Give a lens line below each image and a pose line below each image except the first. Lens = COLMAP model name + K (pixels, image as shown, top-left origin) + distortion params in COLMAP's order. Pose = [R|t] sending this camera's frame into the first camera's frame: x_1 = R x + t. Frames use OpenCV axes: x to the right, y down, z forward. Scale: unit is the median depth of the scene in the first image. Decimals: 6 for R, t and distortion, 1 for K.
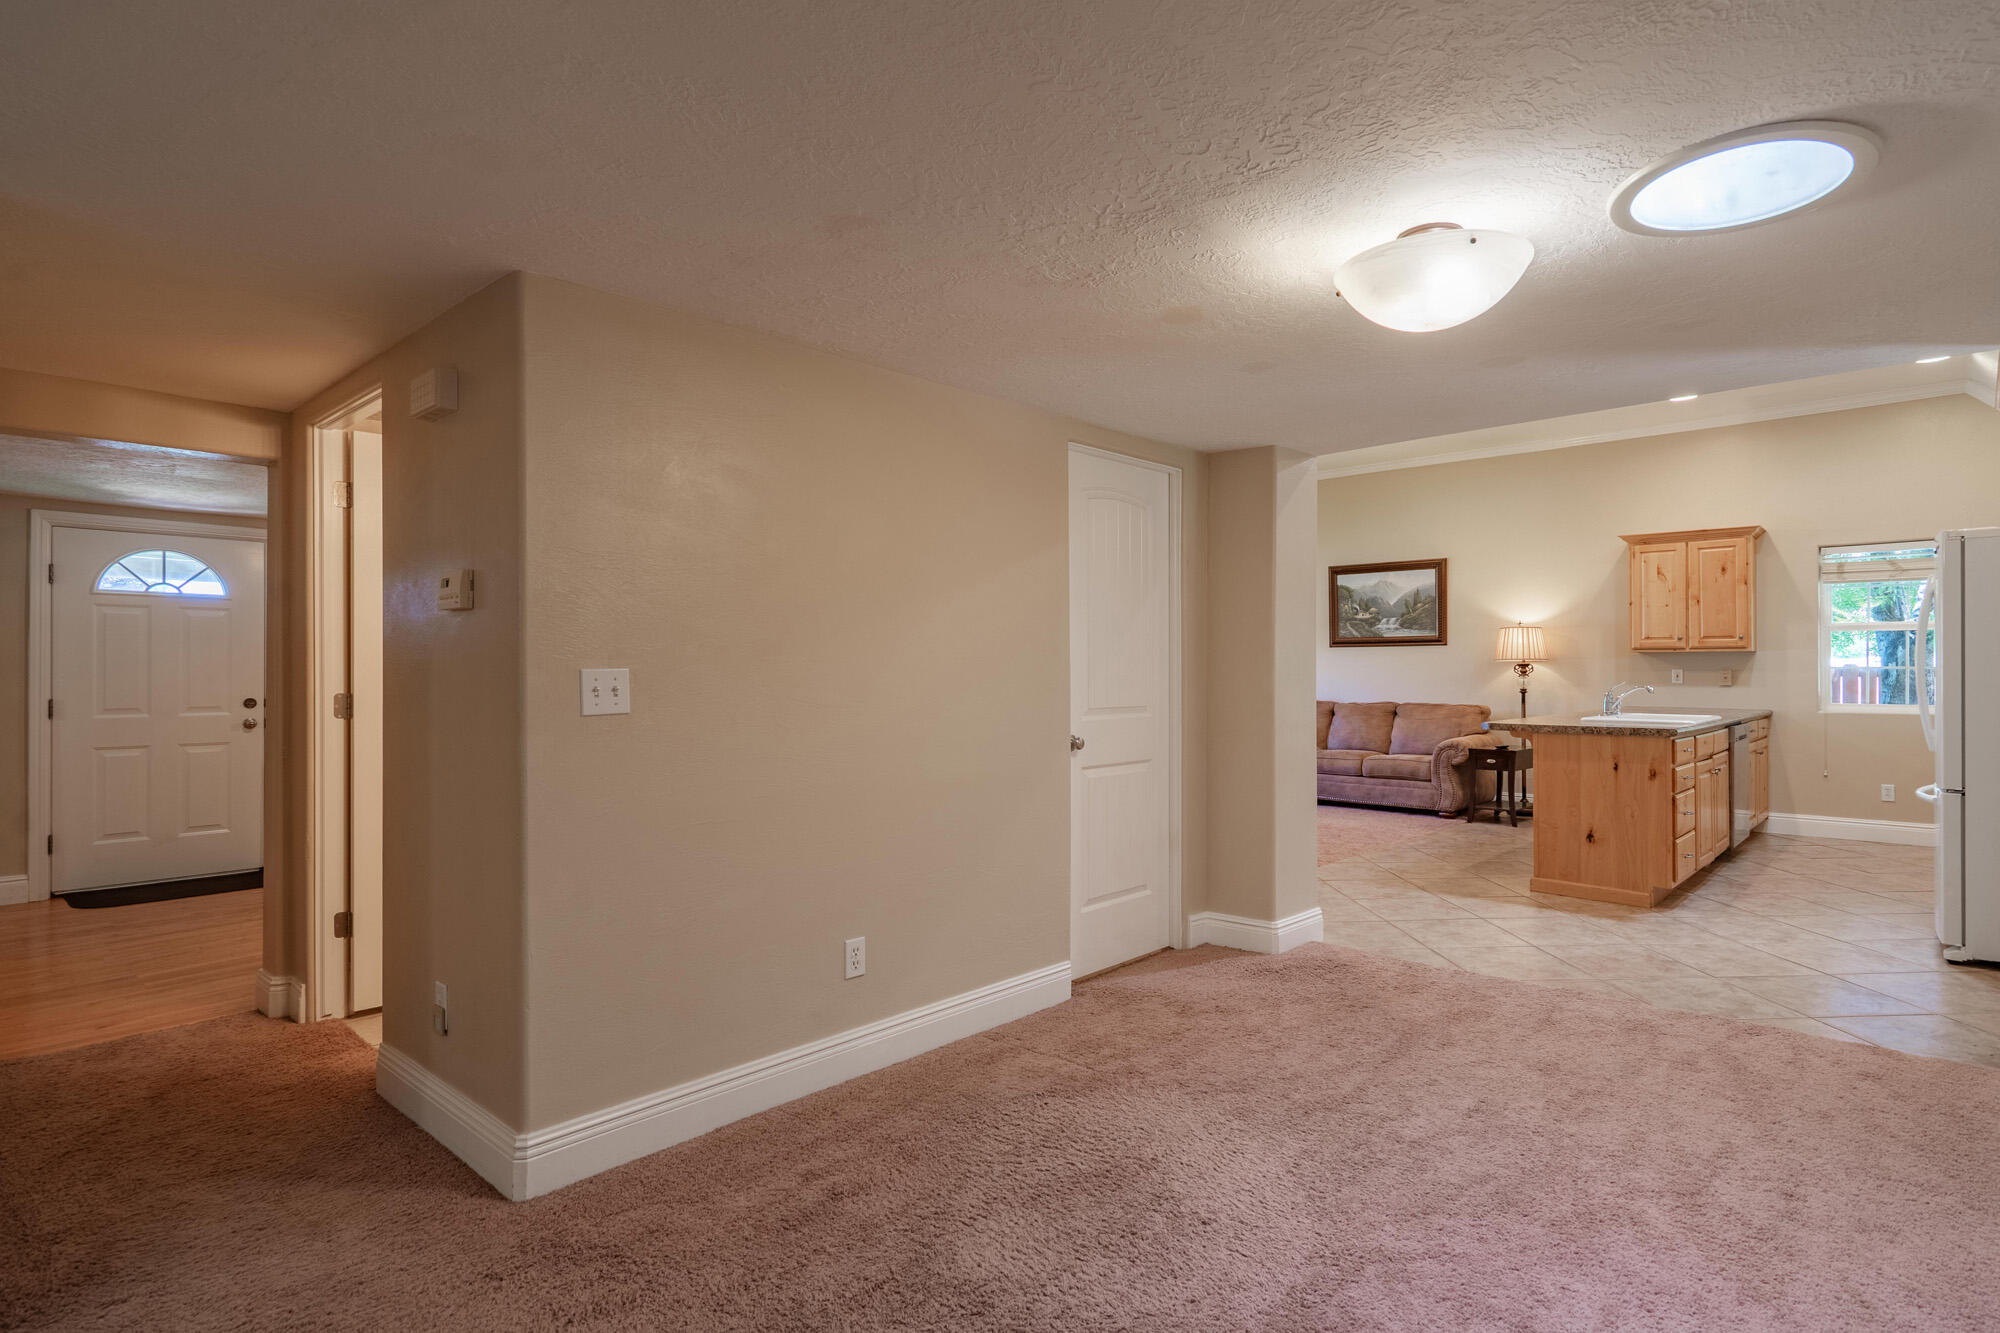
lens RADIAL K [[989.2, 0, 948.8], [0, 989.2, 671.9], [0, 0, 1]] dist [-0.028536, -0.000328]
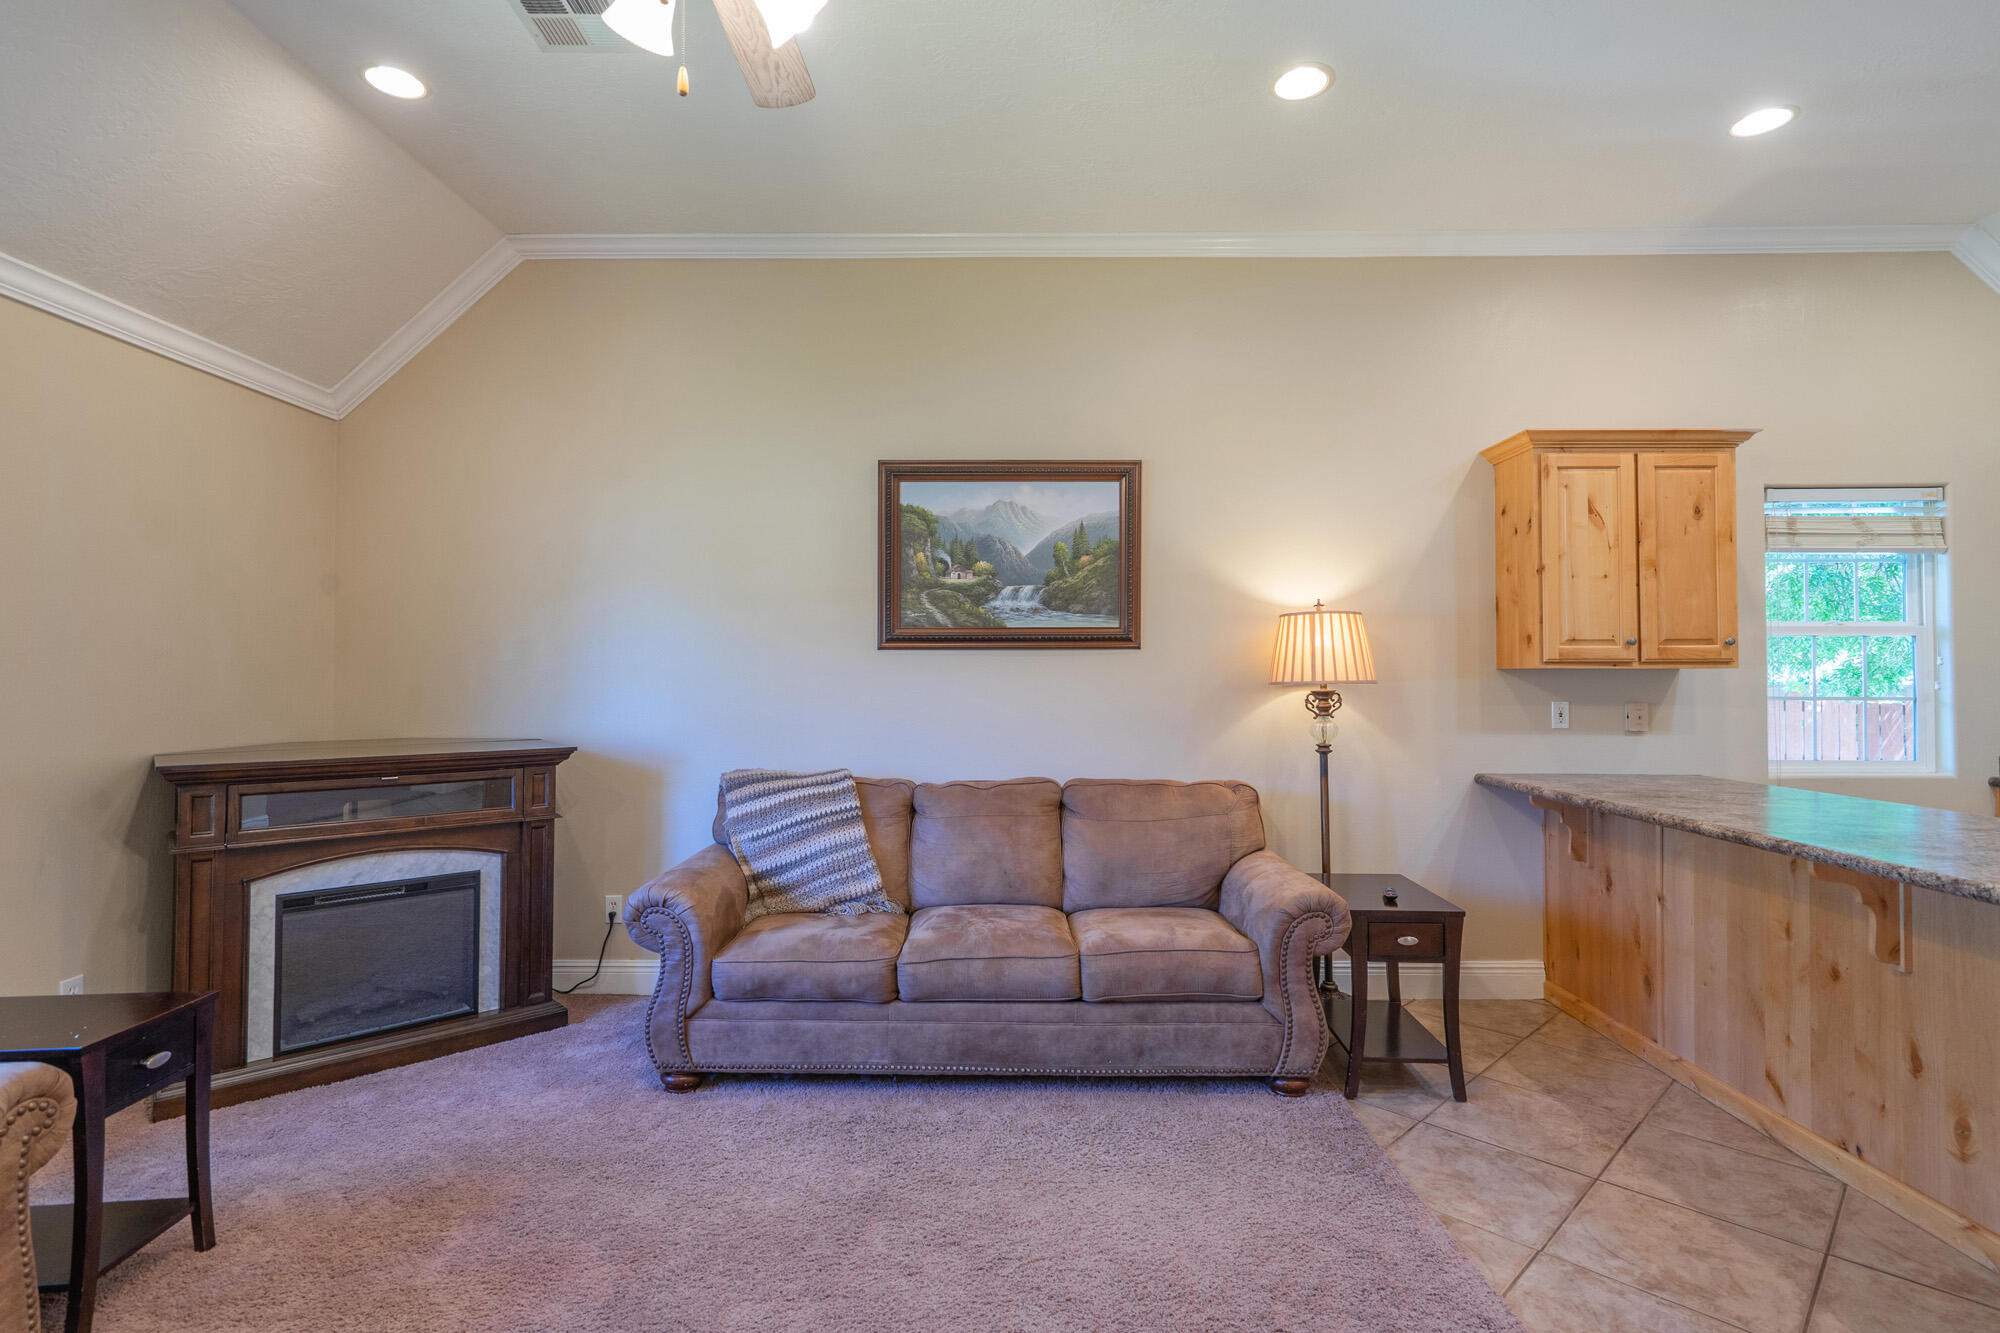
lens RADIAL K [[959.1, 0, 996.1], [0, 959.1, 656.7], [0, 0, 1]] dist [0.001222, 0.001793]
pose [[0.694275, 0.014134, 0.719571, 0.142128], [0.001872, 0.999768, -0.021444, -0.014686], [-0.719707, 0.016235, 0.694088, 0.779263]]
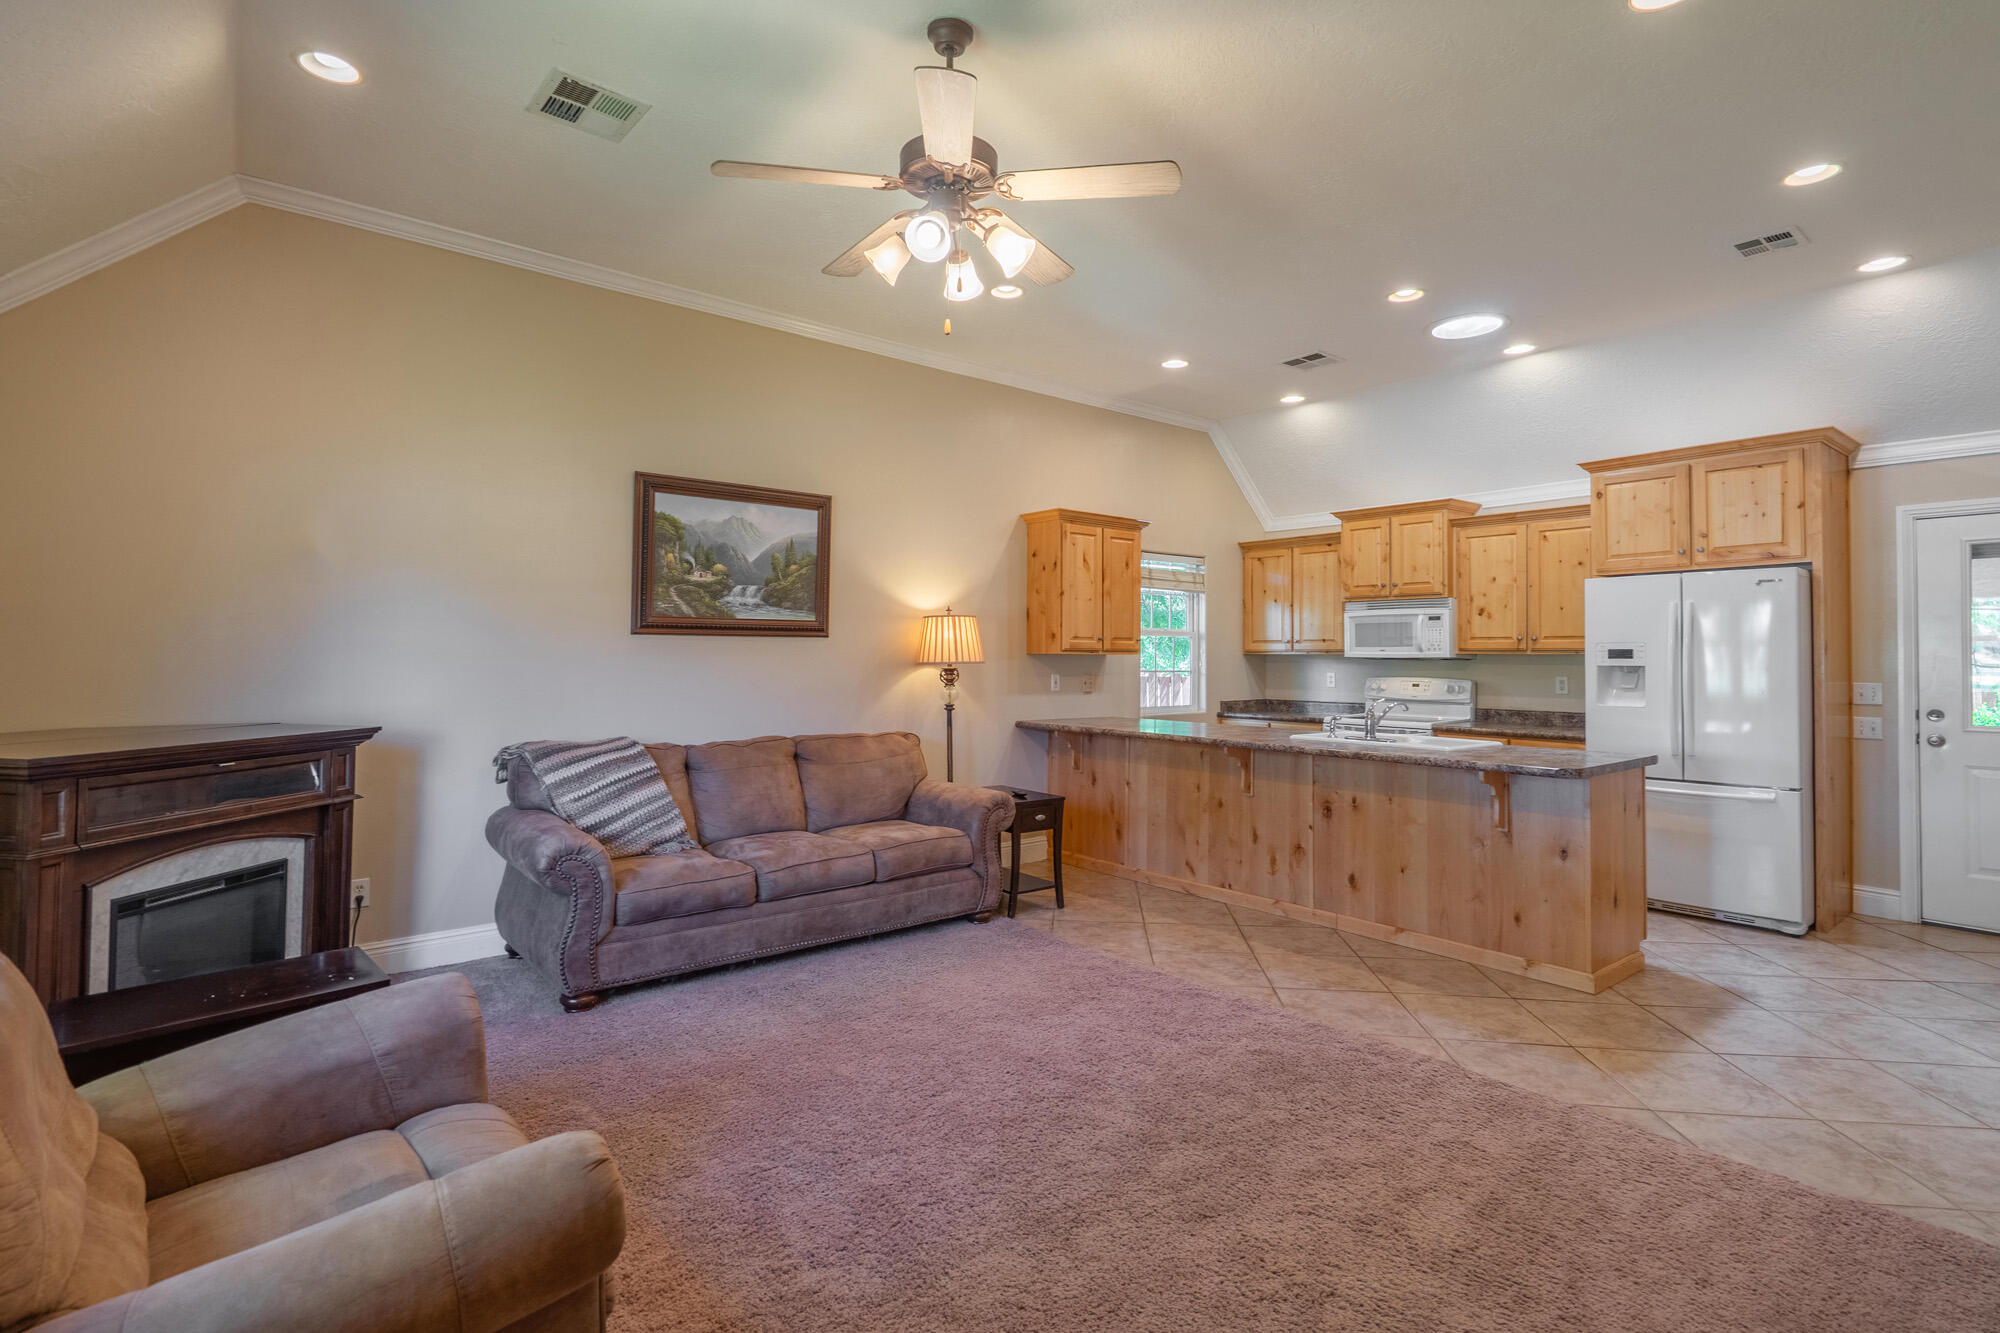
lens RADIAL K [[959.3, 0, 978.8], [0, 959.3, 641.3], [0, 0, 1]] dist [0.003317, 0.001437]
pose [[0.075063, 0.016422, 0.997044, -0.092923], [-0.002198, 0.999865, -0.016303, -0.015972], [-0.997176, -0.000968, 0.075089, 0.912454]]
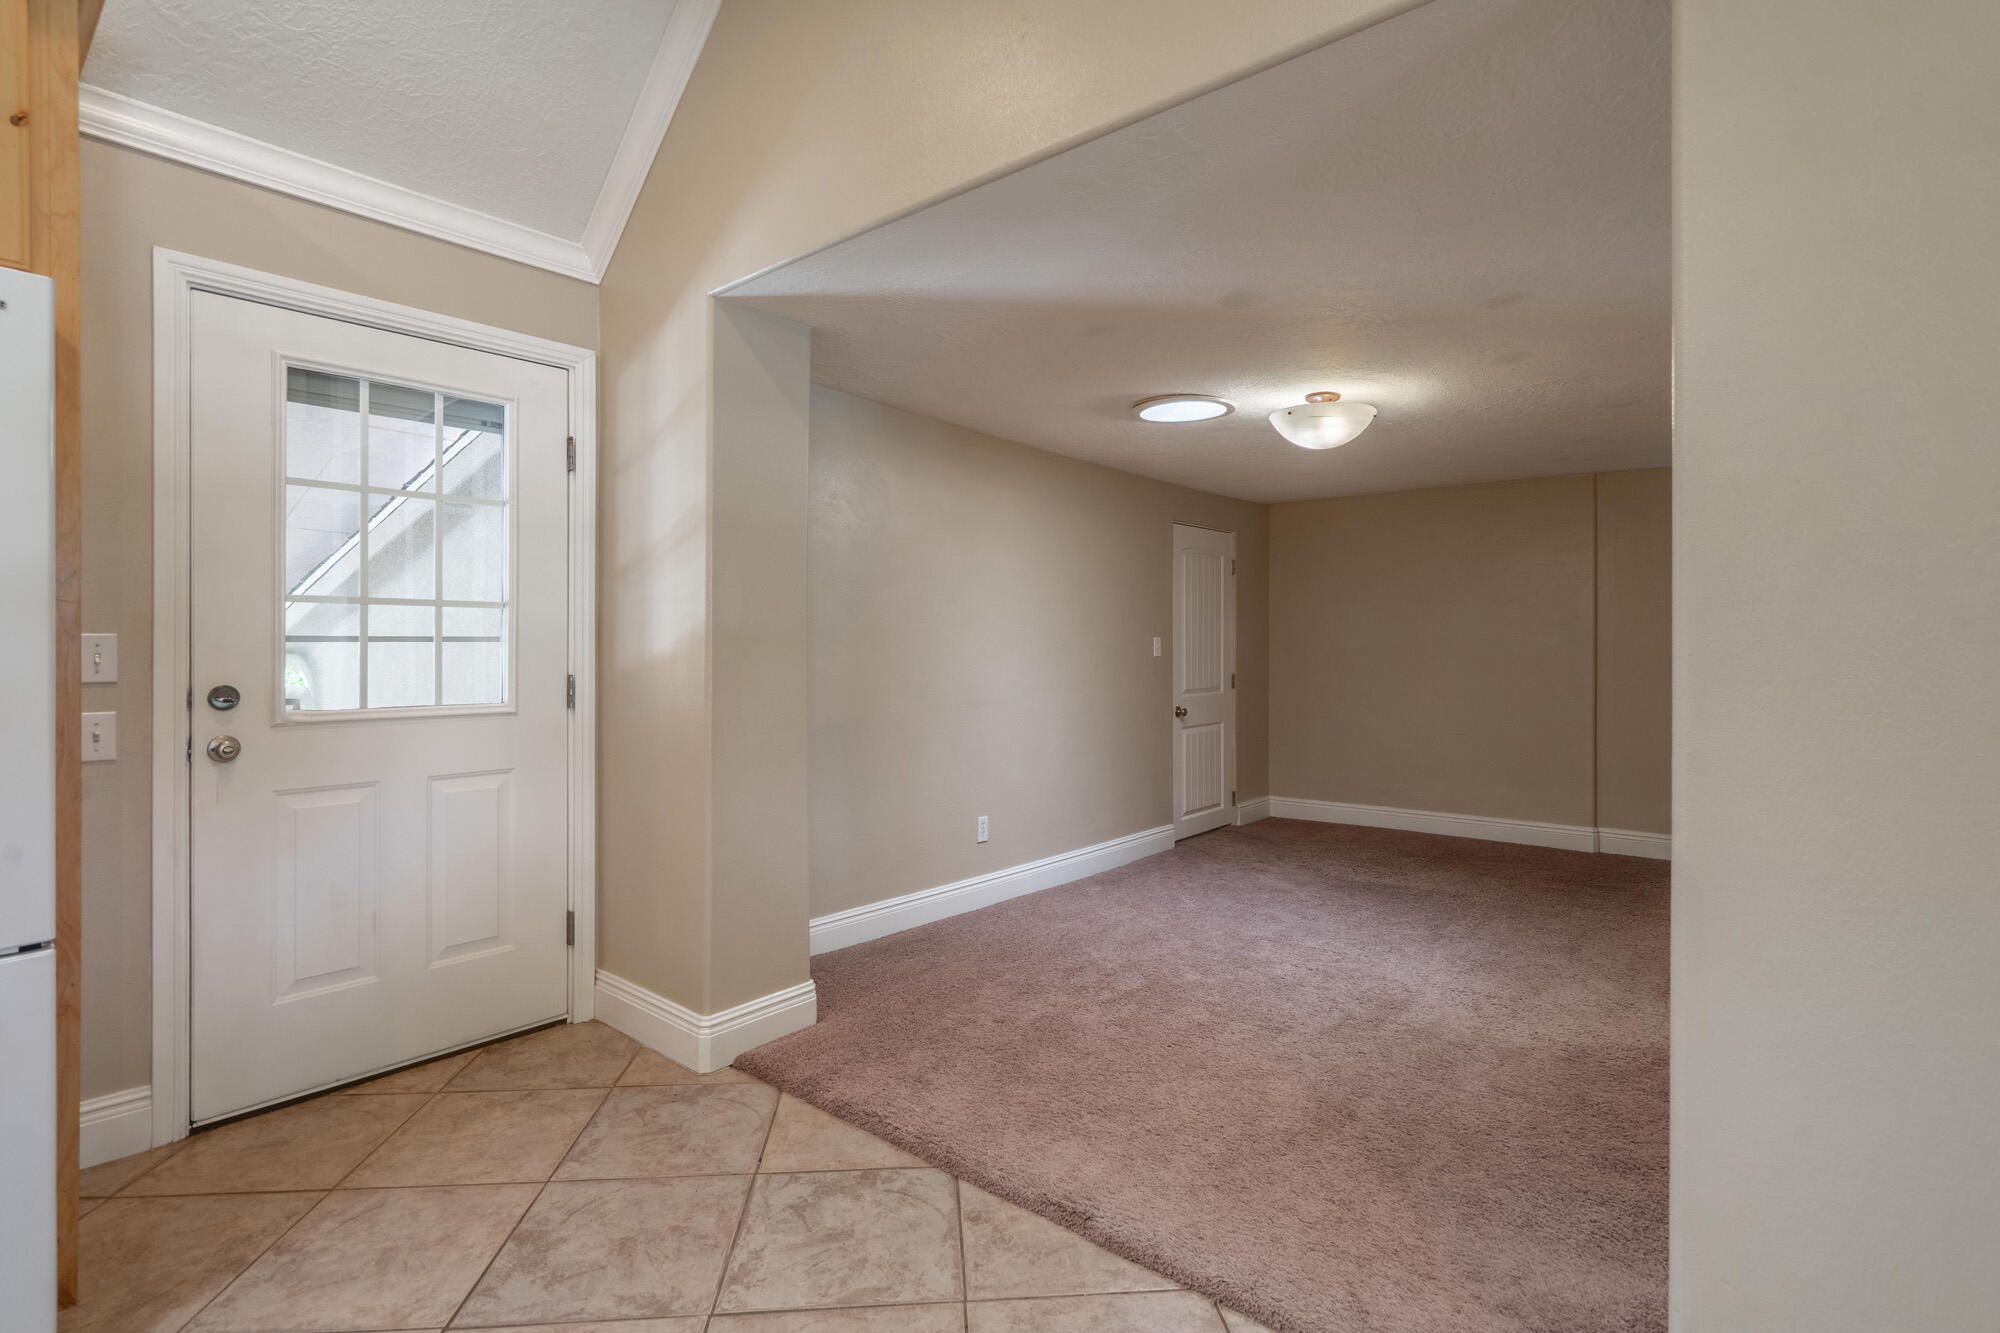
lens RADIAL K [[945.2, 0, 1000.0], [0, 945.2, 646.0], [0, 0, 1]] dist [-0.003876, -0.000808]
pose [[-0.992854, -0.001932, -0.119321, 0.335797], [-0.002109, 0.999997, 0.001356, 0.001635], [0.119318, 0.001598, -0.992855, 0.685017]]
